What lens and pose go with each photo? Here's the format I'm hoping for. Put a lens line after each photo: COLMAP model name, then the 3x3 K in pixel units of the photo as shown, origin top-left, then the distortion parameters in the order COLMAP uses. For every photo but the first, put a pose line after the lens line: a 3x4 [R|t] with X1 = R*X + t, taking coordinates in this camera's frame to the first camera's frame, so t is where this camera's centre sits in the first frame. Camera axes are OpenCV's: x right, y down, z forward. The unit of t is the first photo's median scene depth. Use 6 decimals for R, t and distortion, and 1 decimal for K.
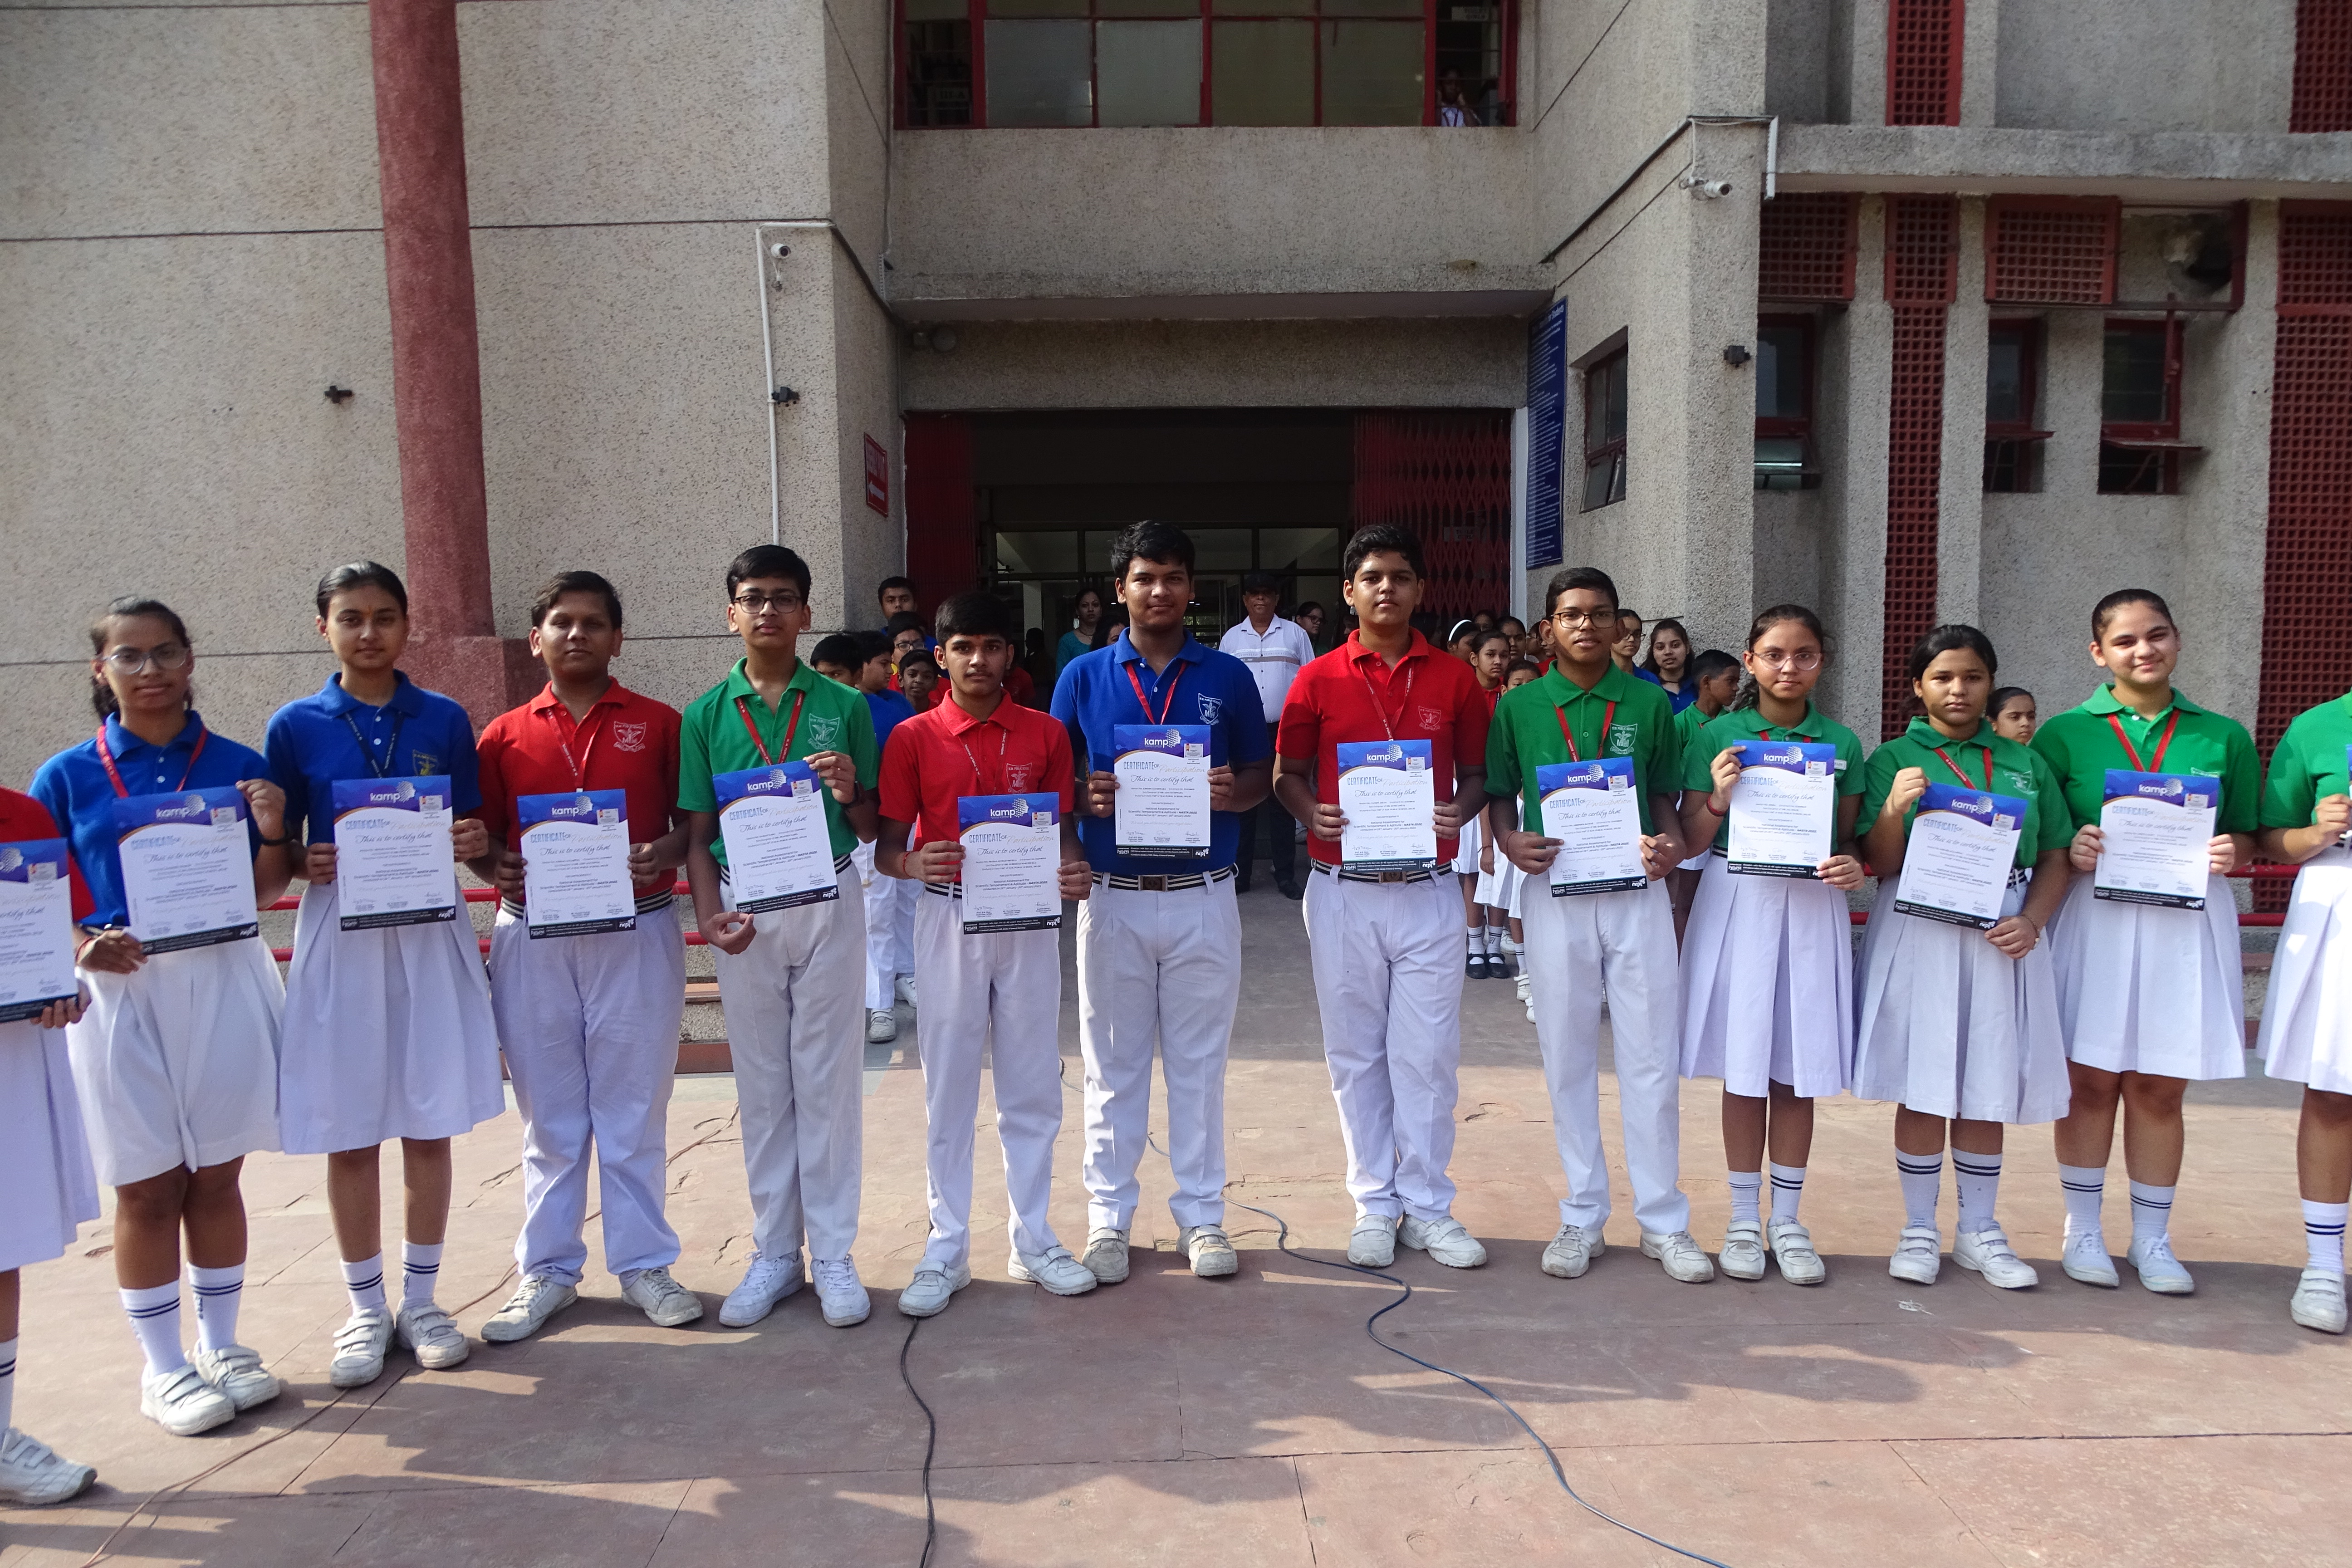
lens RADIAL K [[1612.3, 0, 1215.7], [0, 1612.3, 805.0], [0, 0, 1]] dist [-0.028486, 0.032425]
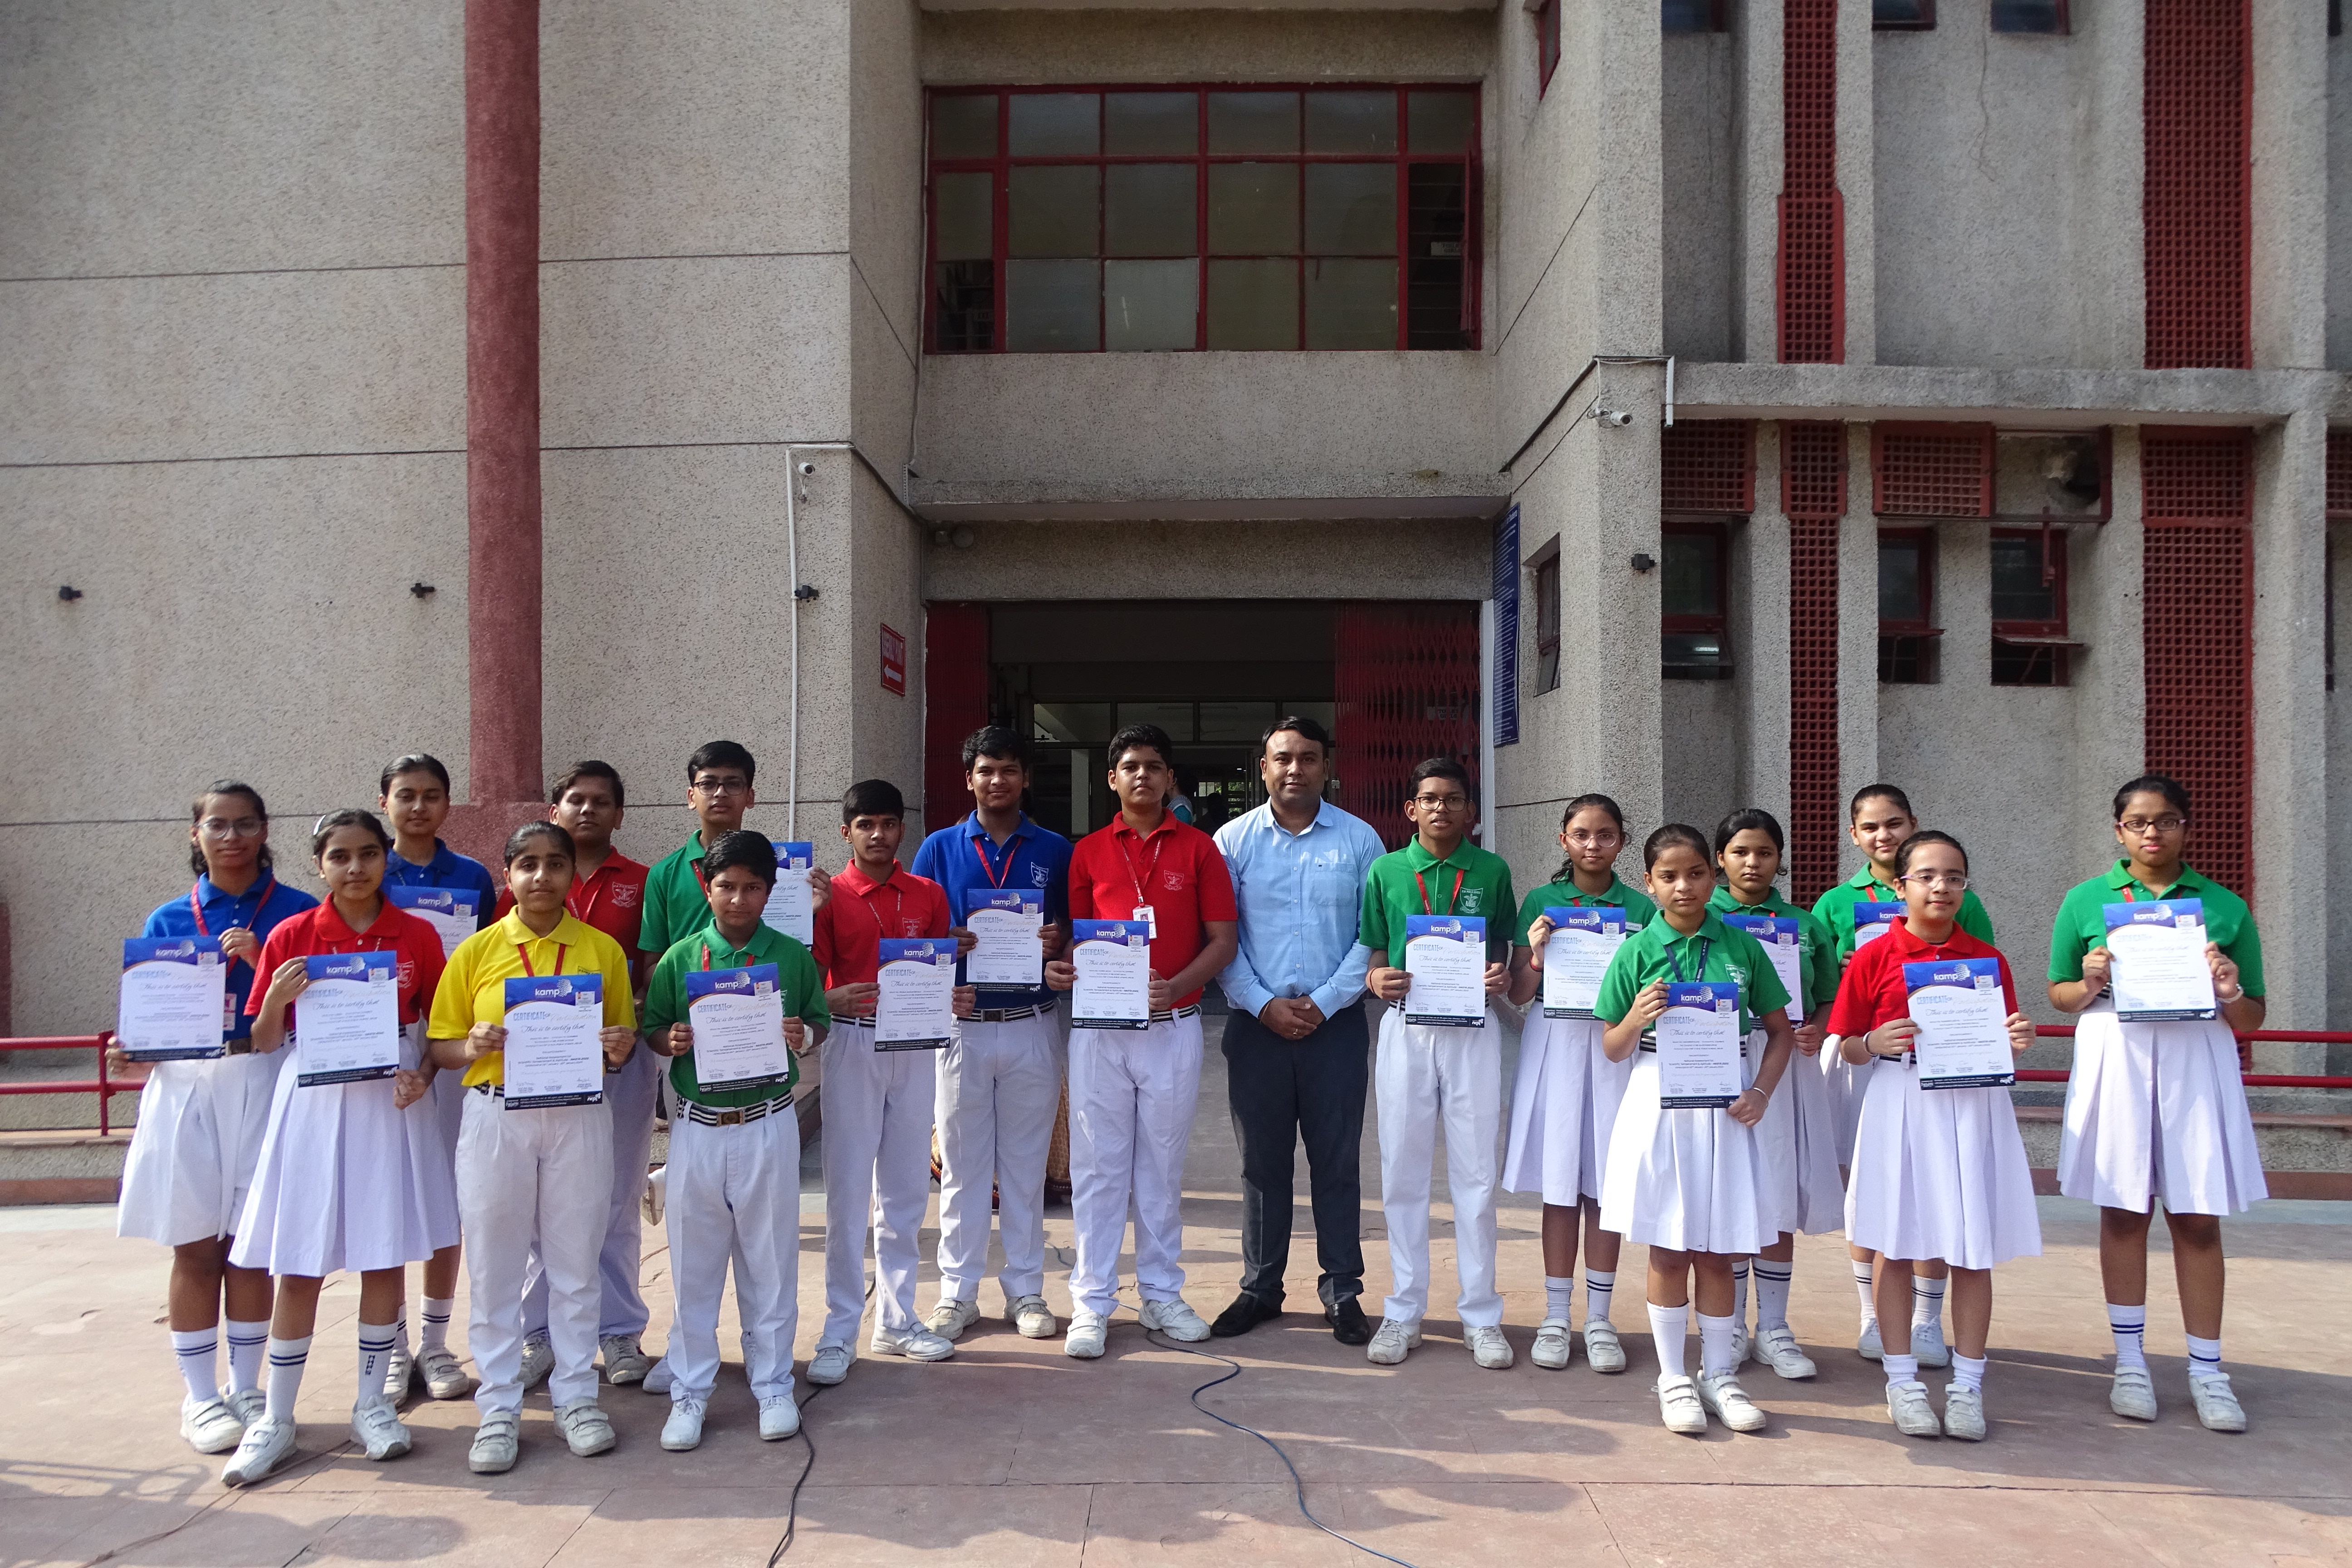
lens RADIAL K [[1612.3, 0, 1215.7], [0, 1612.3, 805.0], [0, 0, 1]] dist [-0.028486, 0.032425]
pose [[0.998846, 0.009450, -0.047078, 0.078769], [-0.014107, 0.994929, -0.099586, 0.003212], [0.045898, 0.100136, 0.993915, -0.104443]]
